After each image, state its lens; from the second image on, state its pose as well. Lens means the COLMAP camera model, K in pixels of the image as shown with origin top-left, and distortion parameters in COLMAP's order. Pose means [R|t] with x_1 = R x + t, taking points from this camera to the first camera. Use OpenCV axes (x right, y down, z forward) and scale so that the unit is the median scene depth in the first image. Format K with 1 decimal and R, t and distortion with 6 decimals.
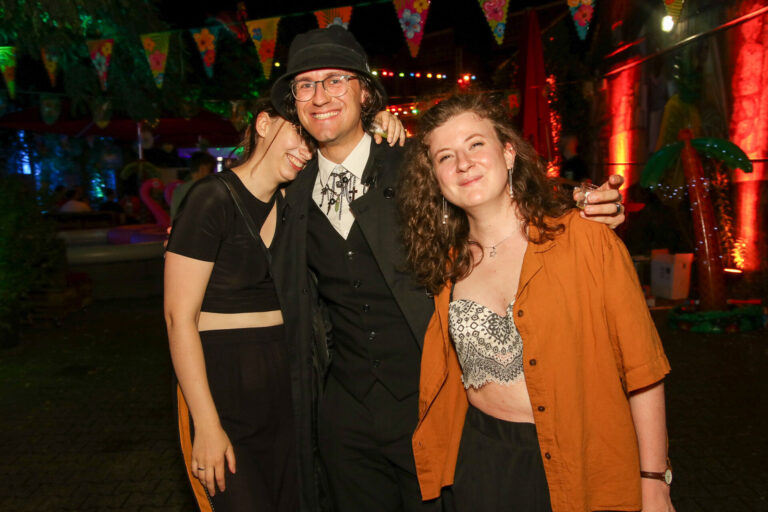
lens RADIAL K [[695.4, 0, 383.0], [0, 695.4, 255.0], [0, 0, 1]] dist [-0.040624, 0.067077]
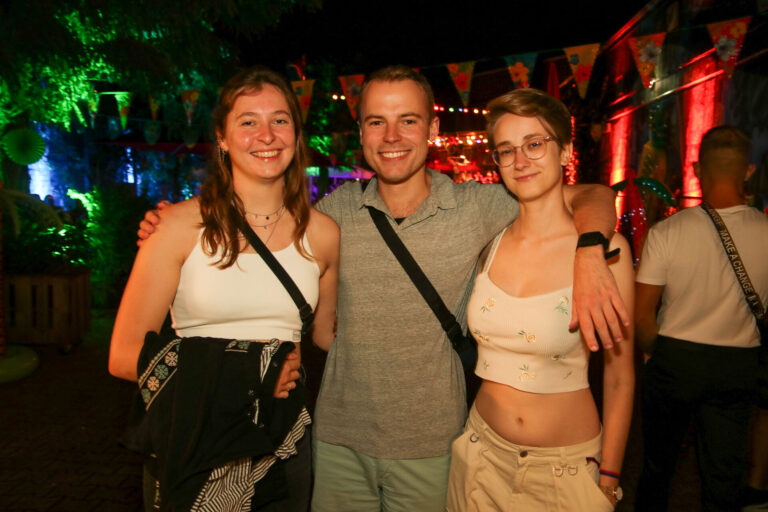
lens RADIAL K [[659.9, 0, 387.8], [0, 659.9, 258.4], [0, 0, 1]] dist [-0.050679, 0.085127]
pose [[0.994243, 0.053491, -0.092837, 0.068419], [-0.055360, 0.998310, -0.017677, 0.015666], [0.091735, 0.022715, 0.995524, -0.145469]]
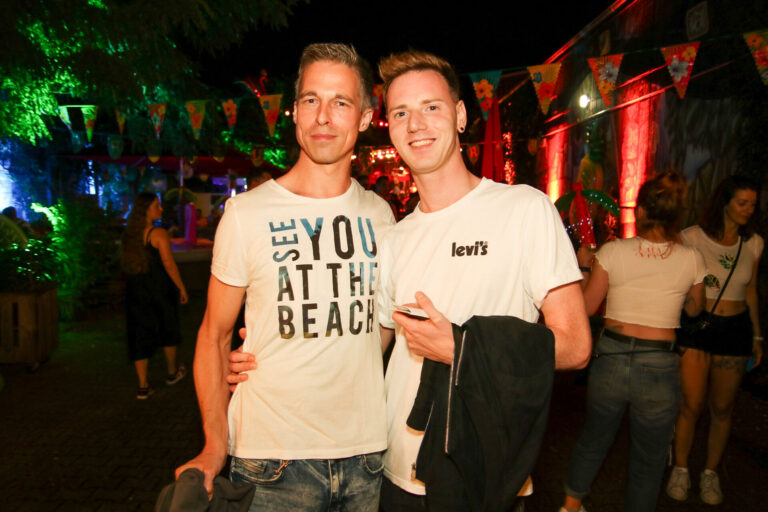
lens RADIAL K [[596.3, 0, 386.4], [0, 596.3, 260.4], [0, 0, 1]] dist [-0.080201, 0.078409]
pose [[0.999201, 0.039946, 0.000917, 0.037450], [-0.039917, 0.998978, -0.021188, 0.007390], [-0.001762, 0.021134, 0.999775, -0.101588]]
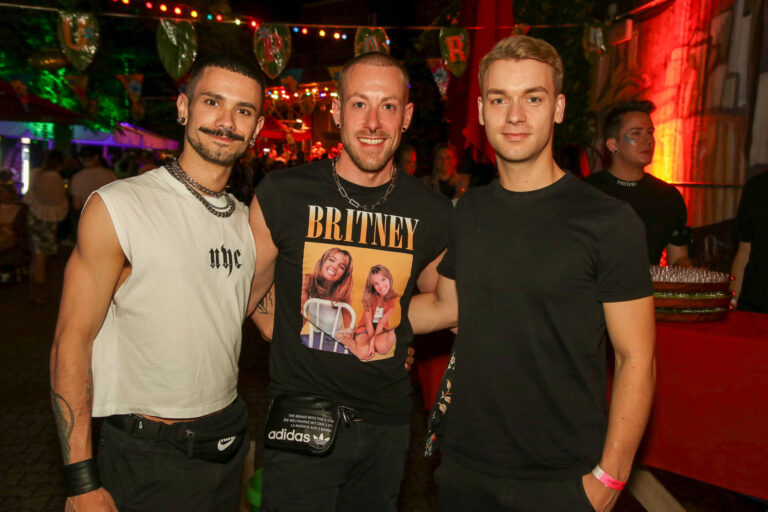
lens RADIAL K [[770.1, 0, 379.7], [0, 770.1, 253.4], [0, 0, 1]] dist [0.009755, 0.000000]
pose [[0.991318, 0.046803, 0.122873, 0.076176], [-0.044438, 0.998772, -0.021920, -0.062036], [-0.123748, 0.016270, 0.992180, 0.485427]]
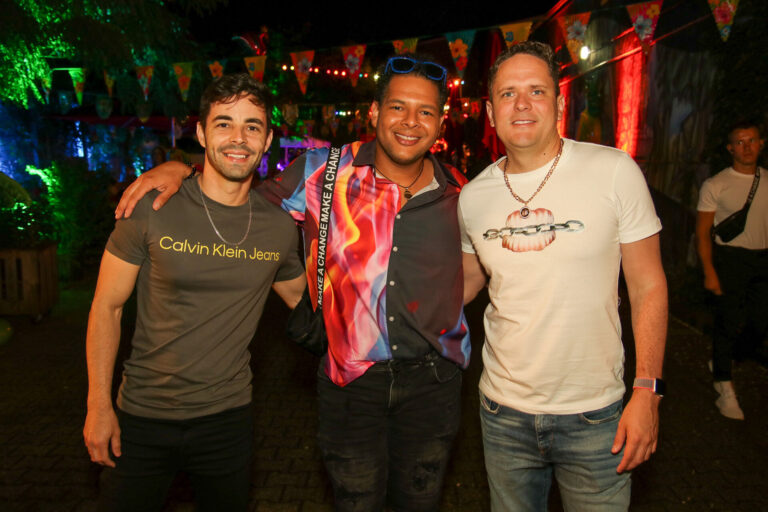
lens RADIAL K [[659.9, 0, 386.0], [0, 659.9, 259.2], [0, 0, 1]] dist [-0.050679, 0.085127]
pose [[0.999223, 0.031183, -0.024090, 0.072760], [-0.030507, 0.999144, 0.027935, 0.019219], [0.024940, -0.027179, 0.999319, -0.191016]]
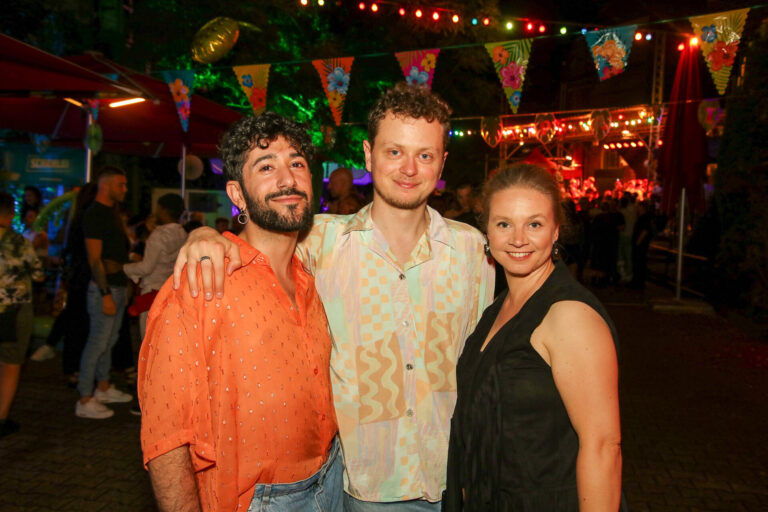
lens RADIAL K [[707.2, 0, 389.3], [0, 707.2, 258.5], [0, 0, 1]] dist [-0.030544, 0.000000]
pose [[0.973815, 0.074268, -0.214867, 0.048242], [-0.084011, 0.995794, -0.036563, -0.114957], [0.211248, 0.053657, 0.975959, 0.876526]]
